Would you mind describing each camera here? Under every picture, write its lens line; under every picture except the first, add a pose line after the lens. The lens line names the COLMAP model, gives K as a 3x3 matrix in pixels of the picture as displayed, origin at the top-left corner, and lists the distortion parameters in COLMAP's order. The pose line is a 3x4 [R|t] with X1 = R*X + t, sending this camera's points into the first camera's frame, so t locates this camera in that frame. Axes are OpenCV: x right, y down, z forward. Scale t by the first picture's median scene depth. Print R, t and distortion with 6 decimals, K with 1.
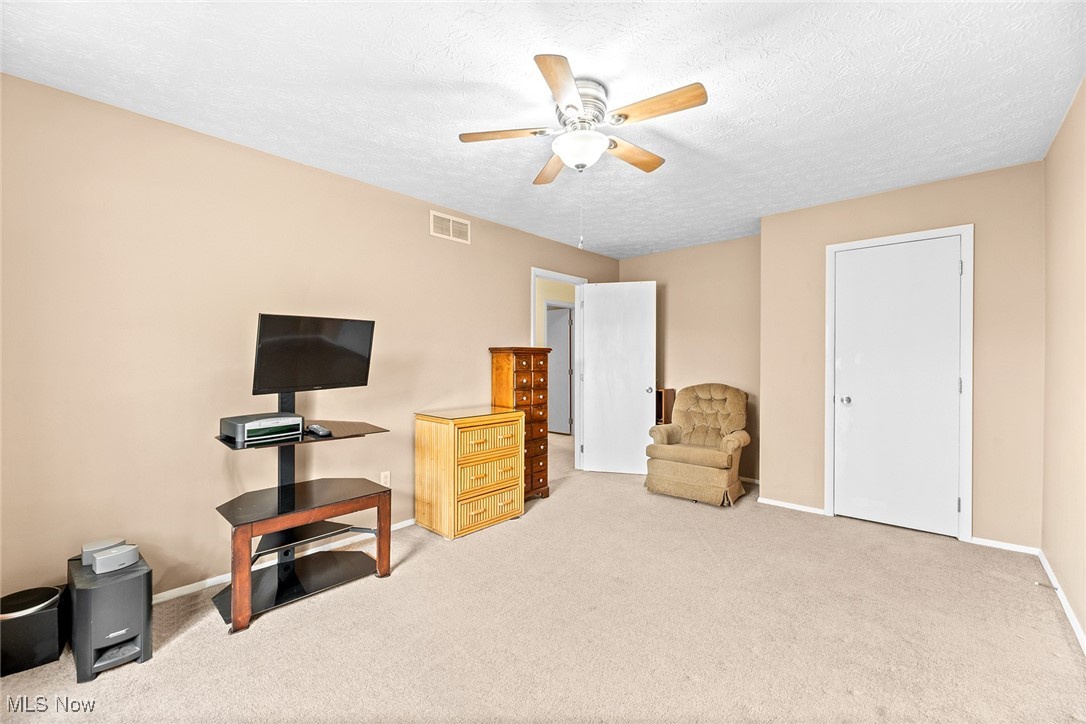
lens RADIAL K [[447.8, 0, 545.1], [0, 447.8, 363.9], [0, 0, 1]] dist [0.008097, -0.007855]
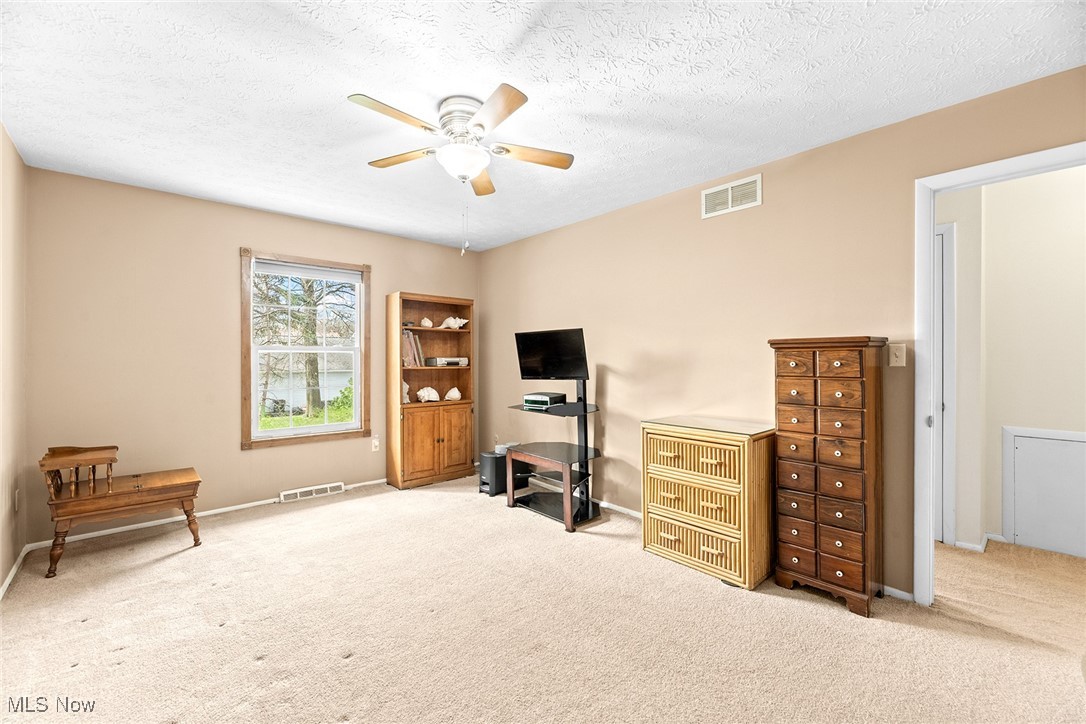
lens RADIAL K [[446.4, 0, 543.0], [0, 446.4, 362.0], [0, 0, 1]] dist [-0.002504, -0.000854]
pose [[-0.106838, 0.004671, -0.994265, 0.639070], [-0.004664, 0.999976, 0.005199, -0.006157], [0.994265, 0.005193, -0.106814, 0.754776]]
